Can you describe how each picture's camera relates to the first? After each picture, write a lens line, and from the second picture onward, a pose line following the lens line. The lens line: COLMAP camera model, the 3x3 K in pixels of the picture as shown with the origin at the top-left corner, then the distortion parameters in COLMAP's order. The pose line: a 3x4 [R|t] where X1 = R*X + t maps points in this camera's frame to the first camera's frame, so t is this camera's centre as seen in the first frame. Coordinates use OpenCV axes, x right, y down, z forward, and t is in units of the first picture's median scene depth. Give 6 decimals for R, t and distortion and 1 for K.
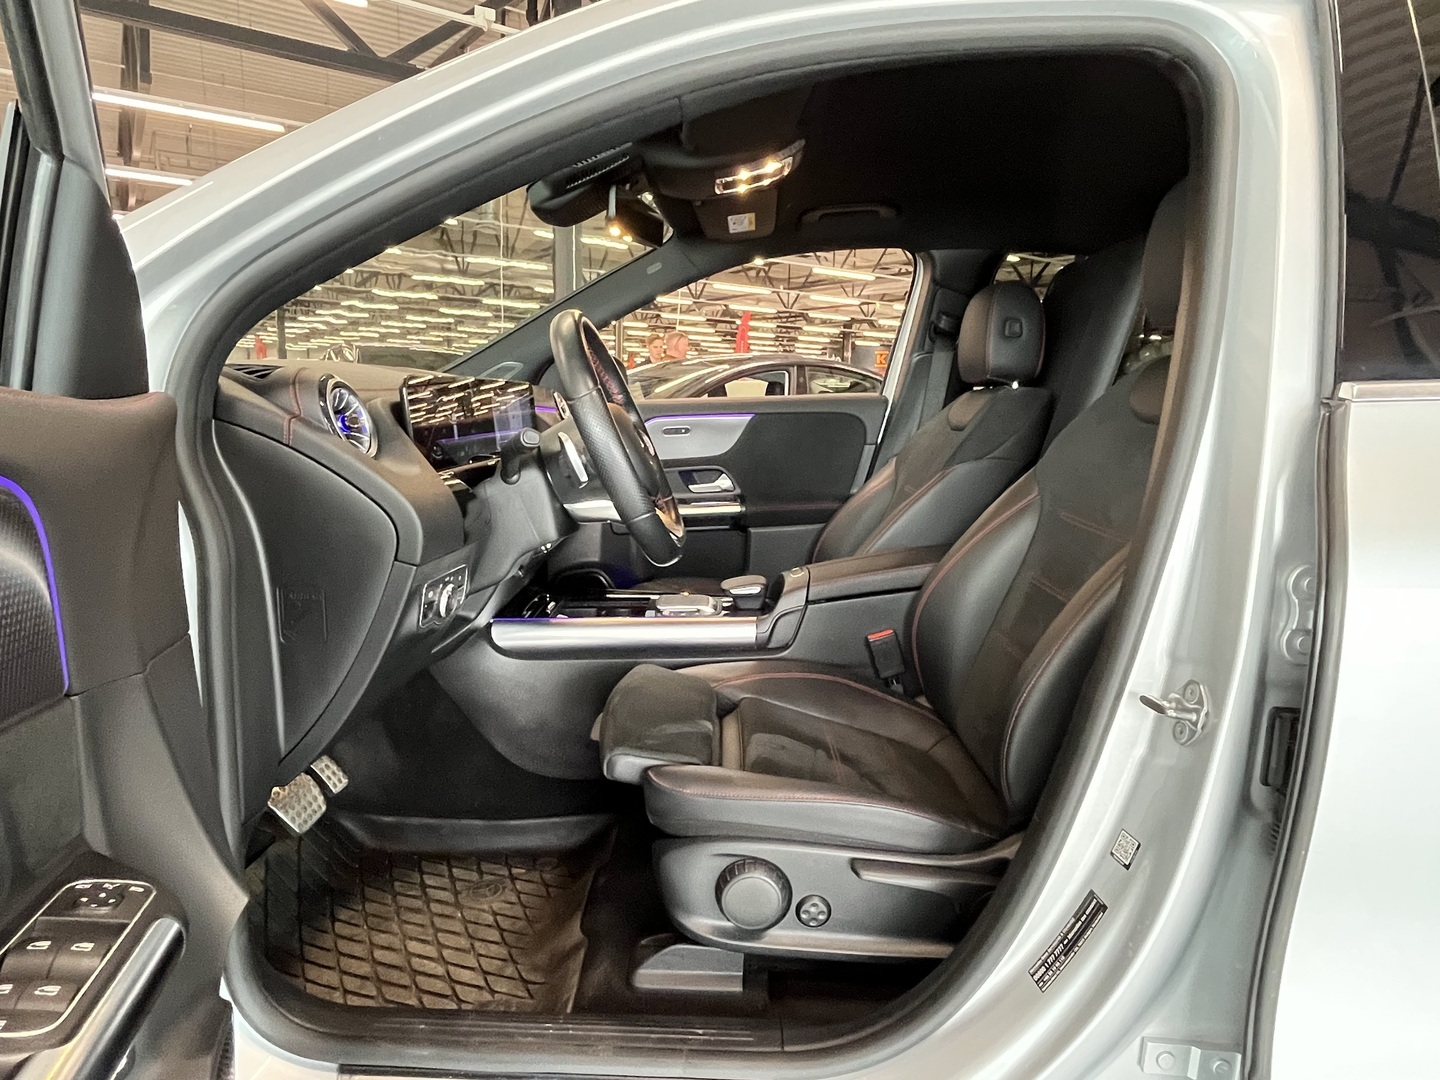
lens RADIAL K [[880.5, 0, 717.7], [0, 880.5, 543.6], [0, 0, 1]] dist [0.003403, -0.000595]
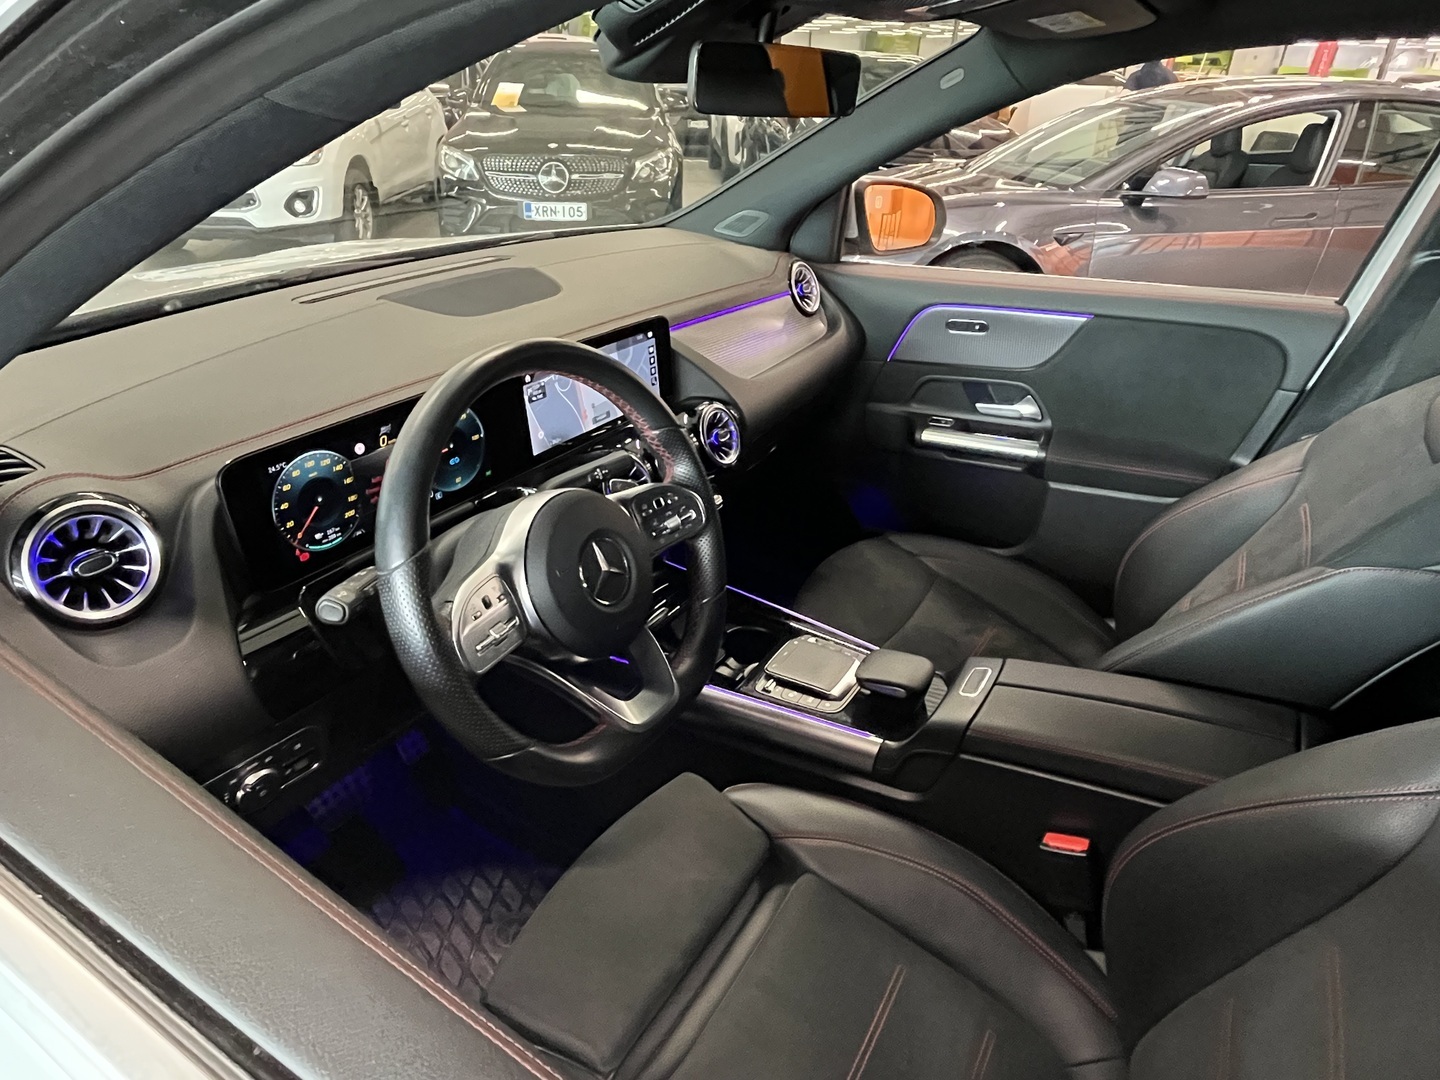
lens RADIAL K [[880.5, 0, 721.4], [0, 880.5, 536.6], [0, 0, 1]] dist [0.003403, -0.000595]
pose [[0.859470, 0.246421, -0.447870, 0.136453], [-0.092679, 0.936735, 0.337546, -0.187590], [0.502714, -0.248603, 0.827934, 0.290028]]
